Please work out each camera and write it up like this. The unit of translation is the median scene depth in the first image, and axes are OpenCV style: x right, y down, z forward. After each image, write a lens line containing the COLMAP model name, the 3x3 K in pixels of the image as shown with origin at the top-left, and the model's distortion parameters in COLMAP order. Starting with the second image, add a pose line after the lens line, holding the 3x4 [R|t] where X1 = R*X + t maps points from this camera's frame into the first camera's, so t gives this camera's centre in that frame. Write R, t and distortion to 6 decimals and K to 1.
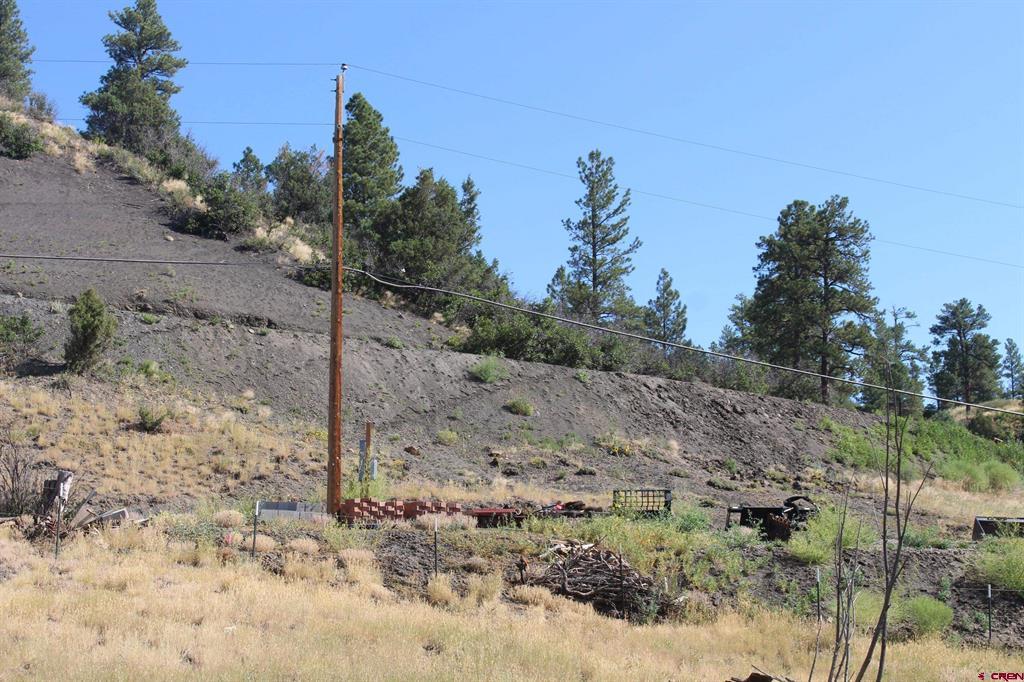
lens RADIAL K [[1879.3, 0, 502.3], [0, 1879.3, 332.7], [0, 0, 1]] dist [-0.006582, 0.000000]
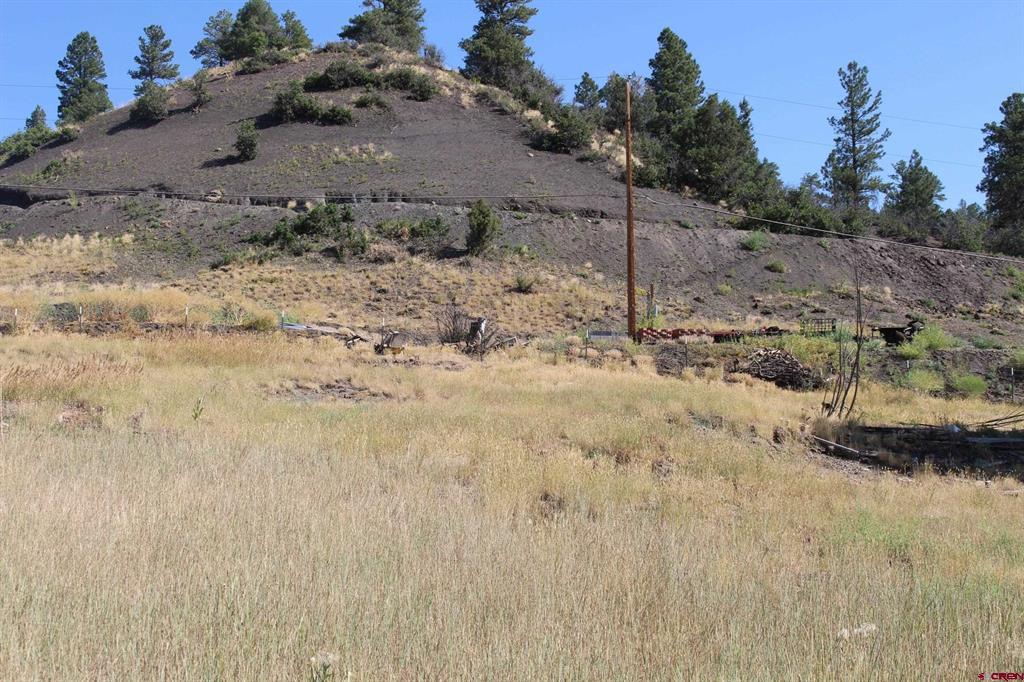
lens RADIAL K [[1620.8, 0, 502.3], [0, 1620.8, 335.1], [0, 0, 1]] dist [-0.025894, 0.000000]
pose [[0.980609, -0.026117, -0.194224, 0.039342], [0.042196, 0.995972, 0.079116, -0.013957], [0.191376, -0.085777, 0.977762, -0.231635]]
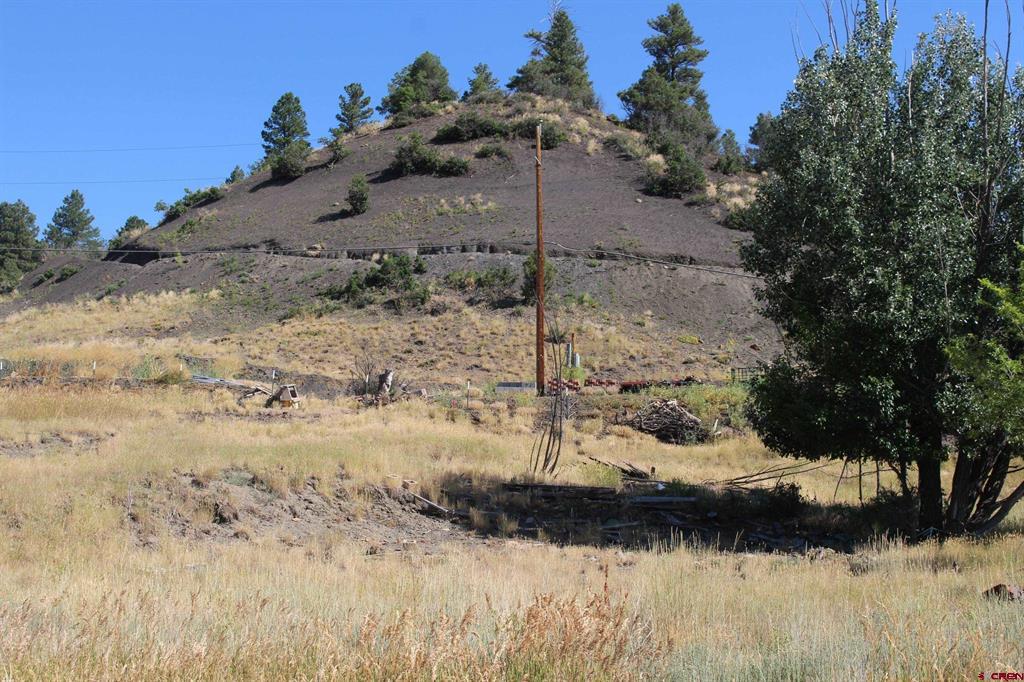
lens RADIAL K [[1620.8, 0, 493.2], [0, 1620.8, 371.9], [0, 0, 1]] dist [-0.025894, 0.000000]
pose [[0.921770, -0.035678, -0.386091, 0.202192], [0.064405, 0.996013, 0.061725, -0.005644], [0.382350, -0.081762, 0.920393, -0.170844]]
